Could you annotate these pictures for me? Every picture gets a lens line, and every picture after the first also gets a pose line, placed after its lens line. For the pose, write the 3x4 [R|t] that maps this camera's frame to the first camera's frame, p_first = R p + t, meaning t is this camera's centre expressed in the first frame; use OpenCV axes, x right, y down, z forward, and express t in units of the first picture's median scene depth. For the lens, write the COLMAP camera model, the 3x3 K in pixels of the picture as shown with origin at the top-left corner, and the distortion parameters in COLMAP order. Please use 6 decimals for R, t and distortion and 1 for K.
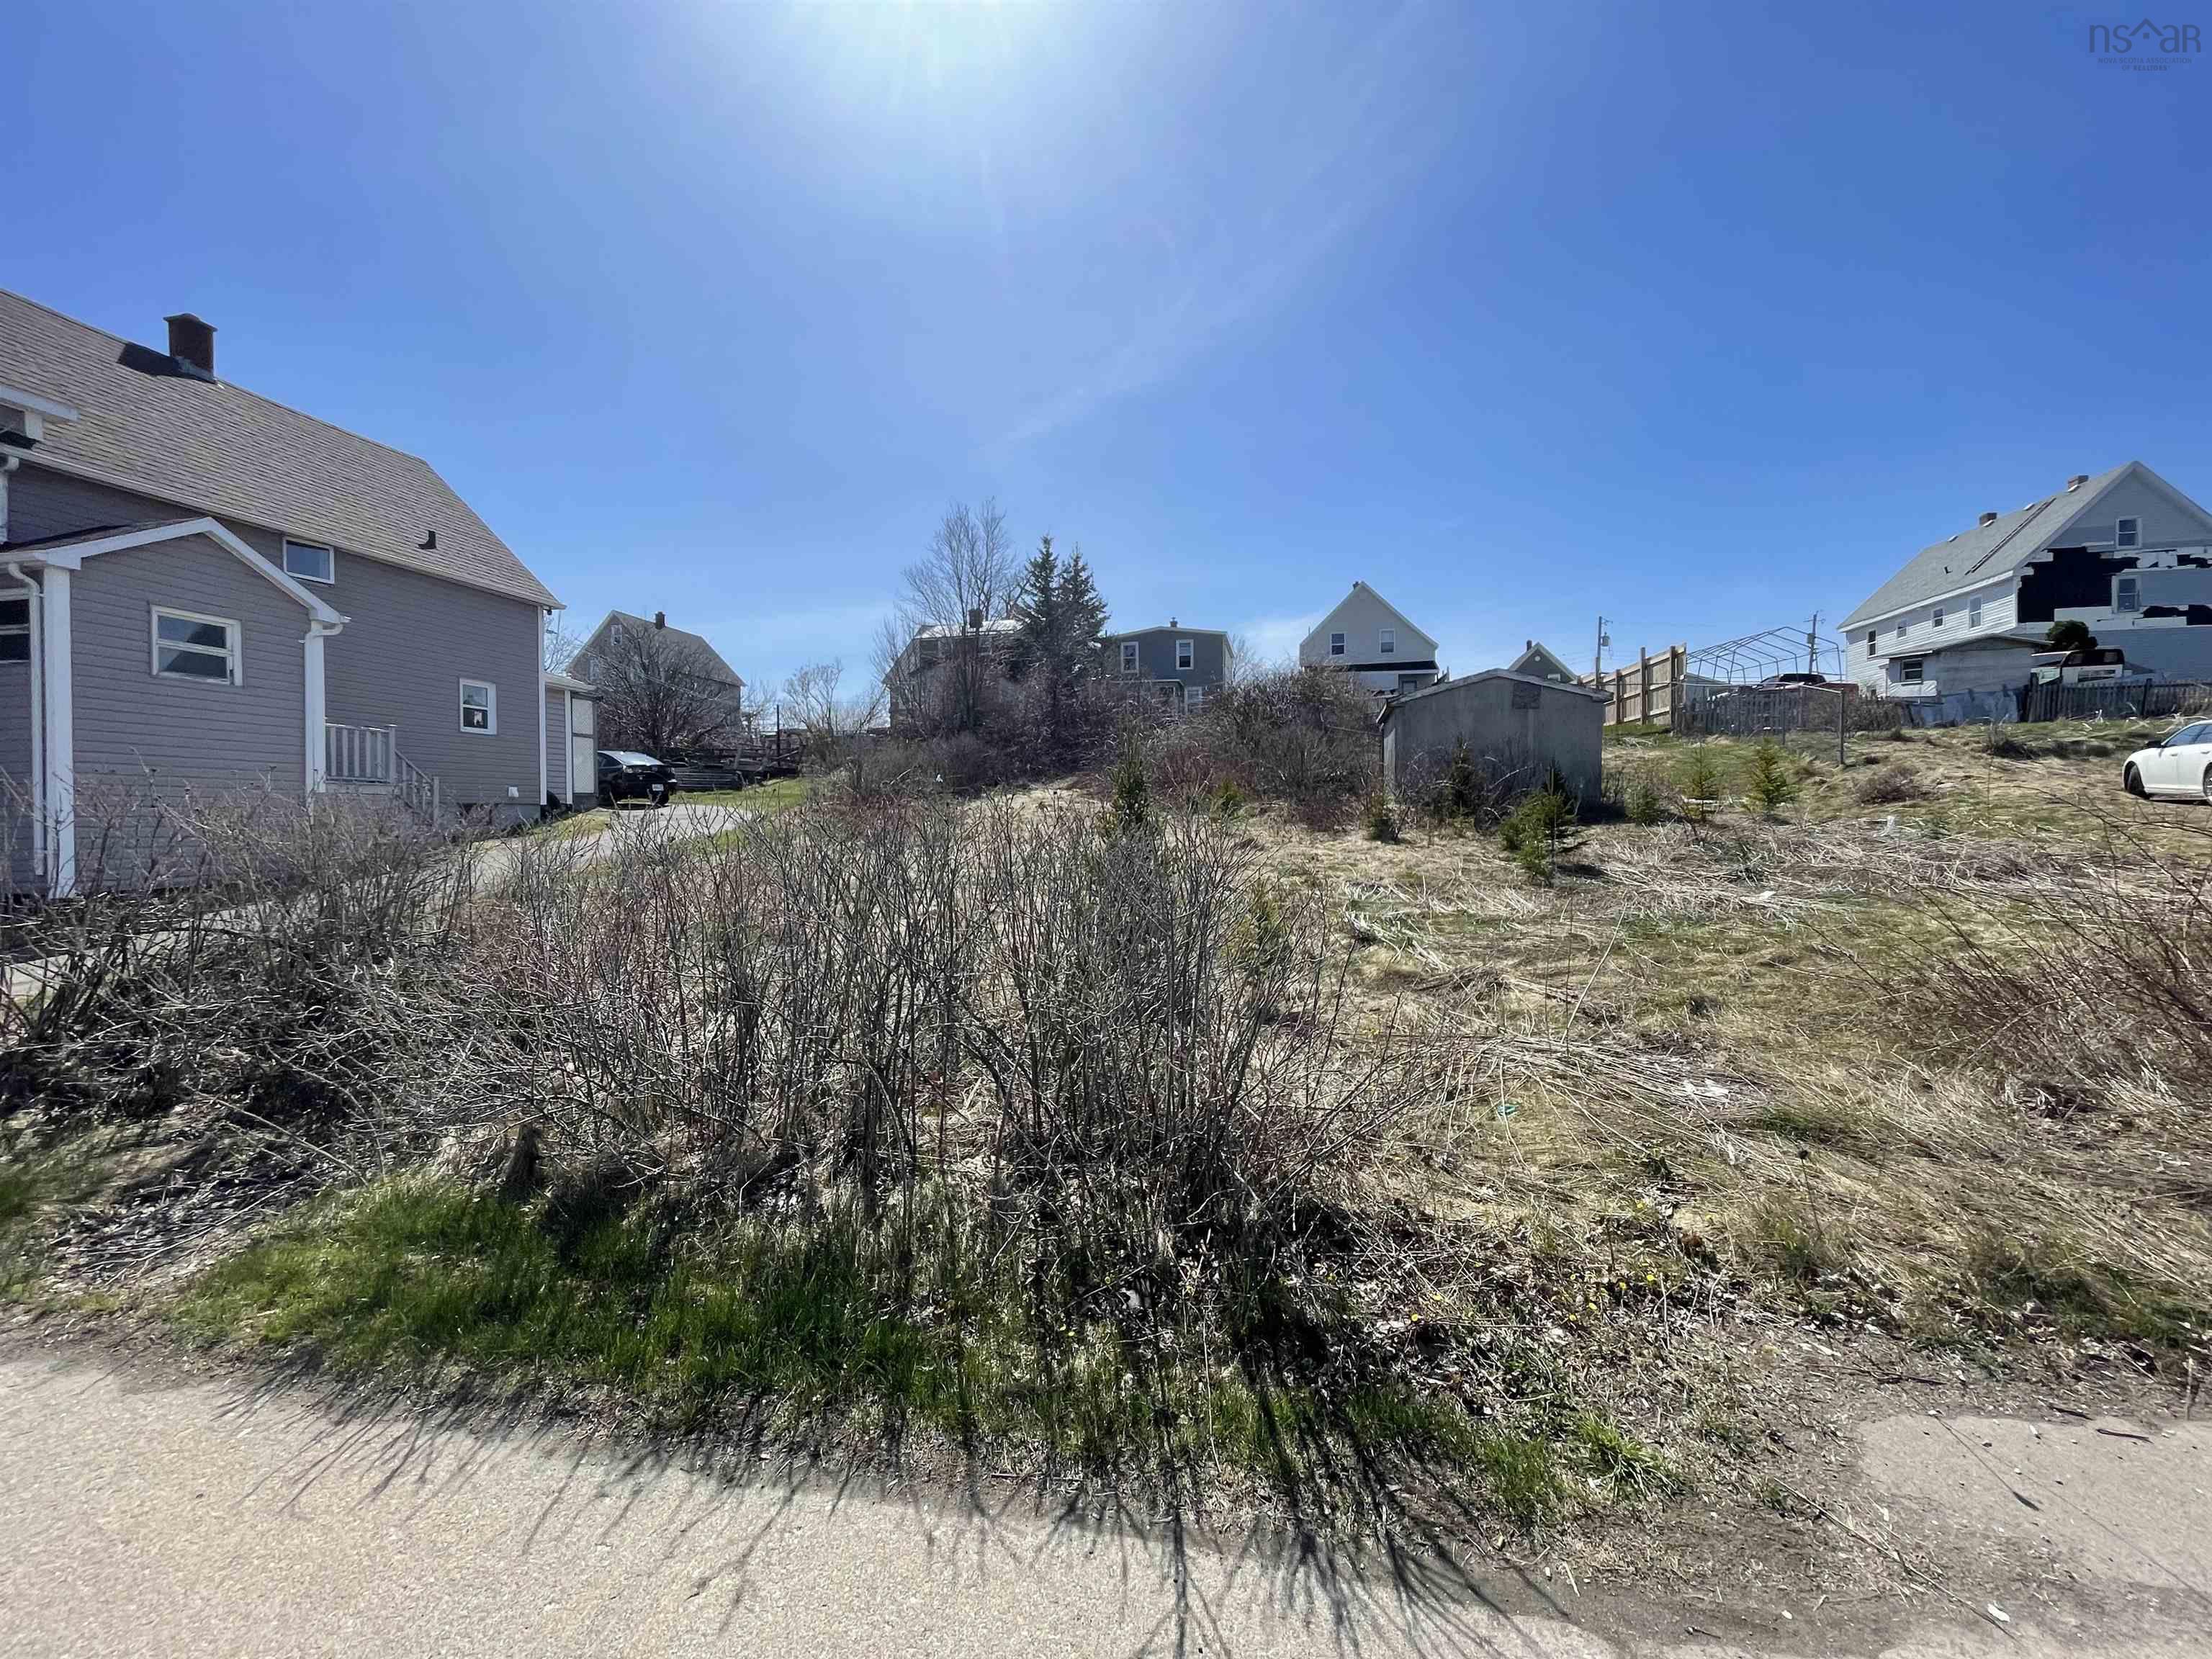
lens RADIAL K [[891.4, 0, 1106.0], [0, 891.4, 829.5], [0, 0, 1]] dist [-0.007725, 0.000410]
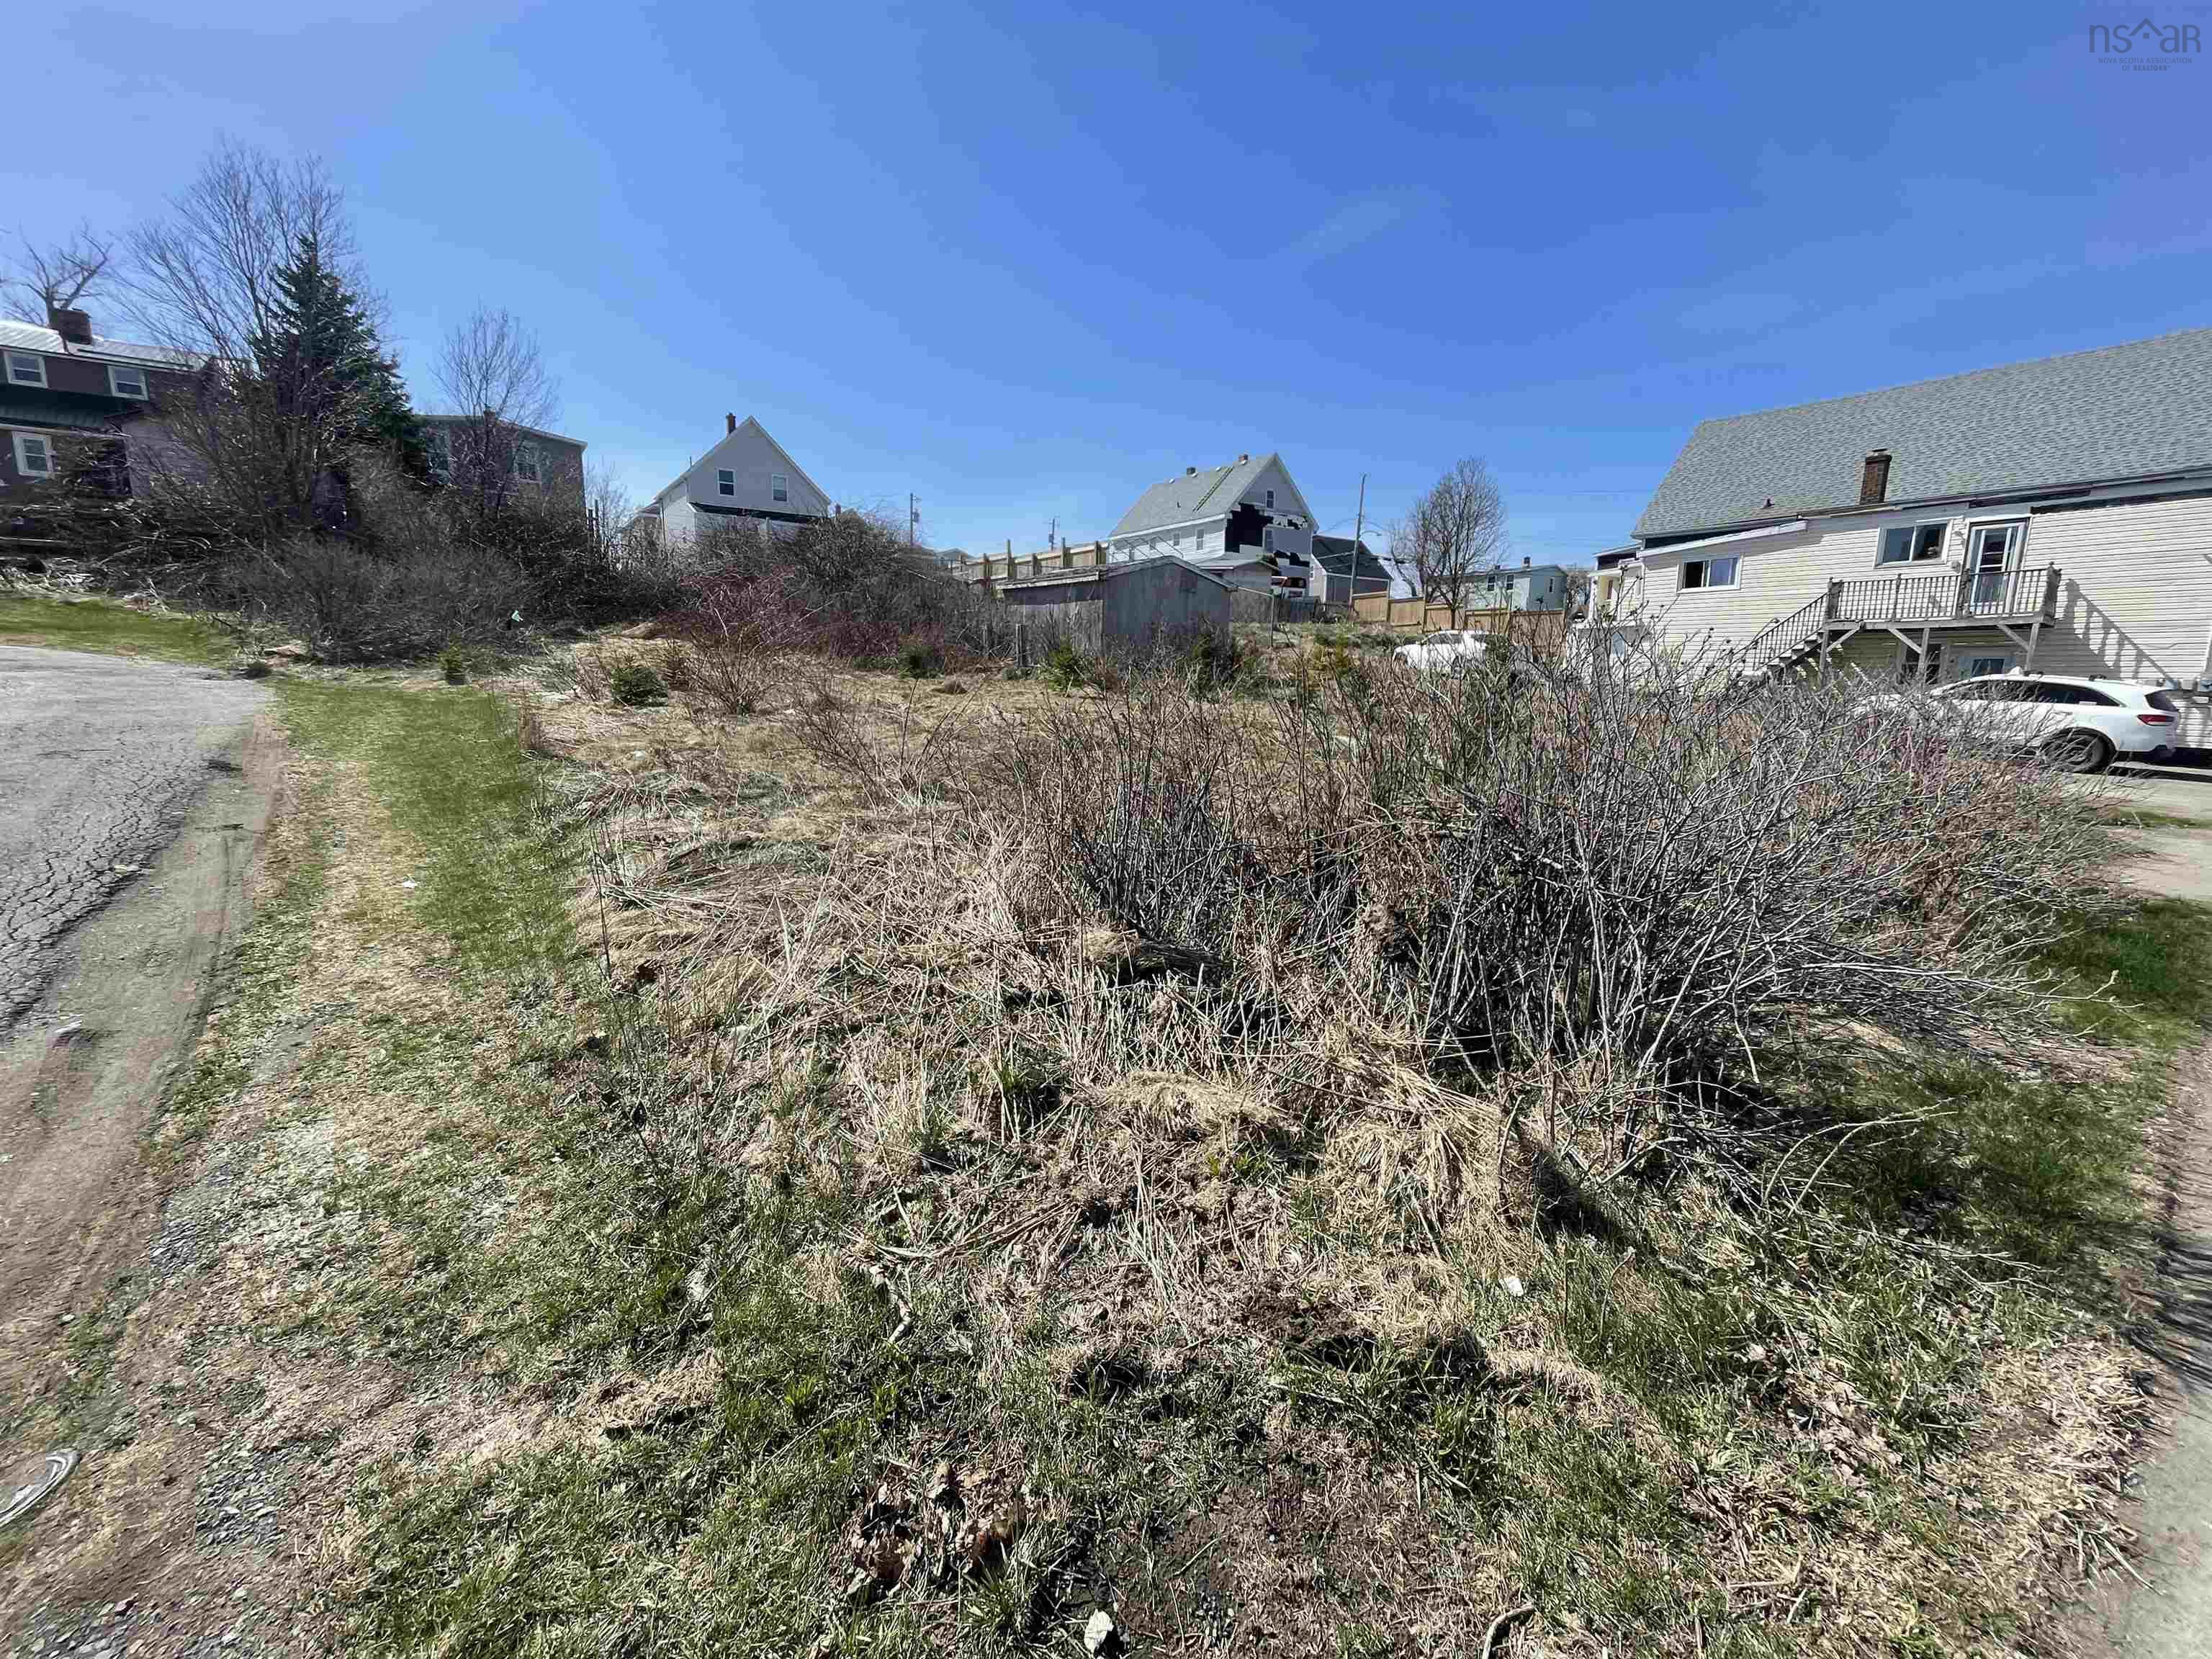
lens RADIAL K [[890.2, 0, 1112.9], [0, 890.2, 831.3], [0, 0, 1]] dist [0.000033, -0.002575]
pose [[0.669495, -0.112311, 0.734277, -0.252551], [-0.003207, 0.988057, 0.154052, 0.002369], [-0.742810, -0.105492, 0.661139, 0.099350]]
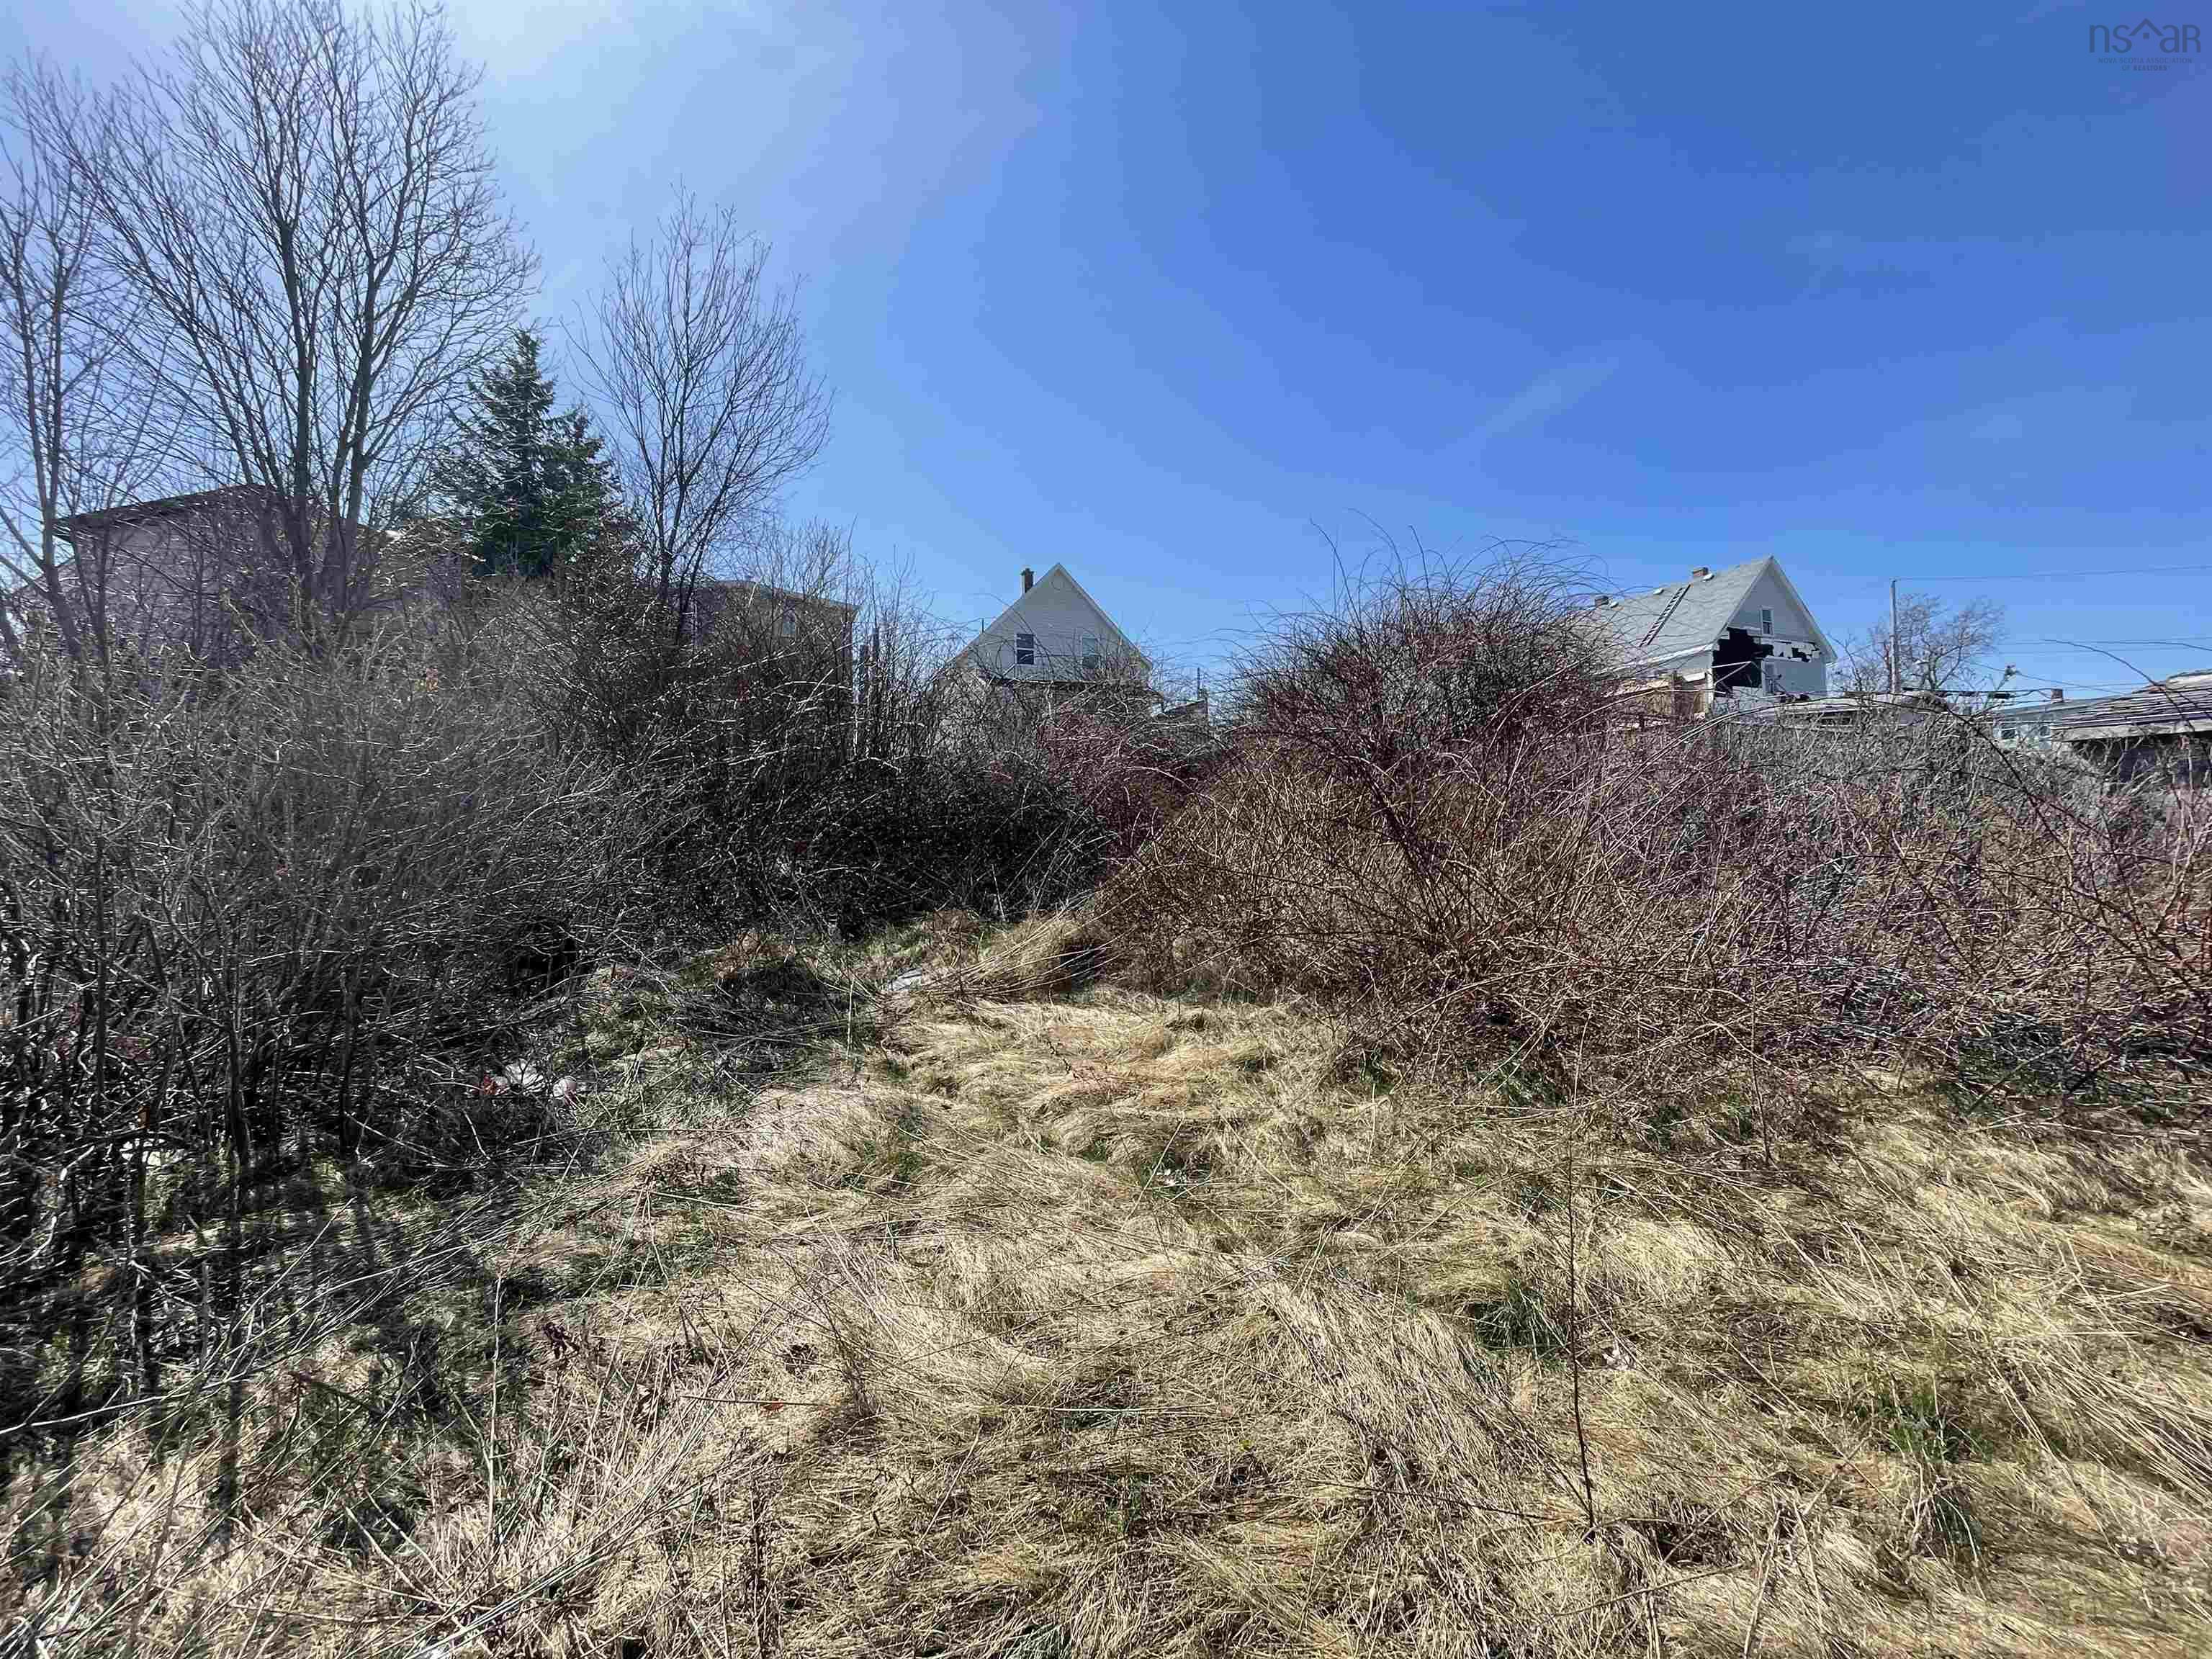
lens RADIAL K [[890.2, 0, 1112.9], [0, 890.2, 831.3], [0, 0, 1]] dist [0.000033, -0.002575]
pose [[0.822151, 0.010152, 0.569179, -0.098572], [0.022129, 0.998515, -0.049774, -0.047068], [-0.568839, 0.053517, 0.820706, 0.574346]]
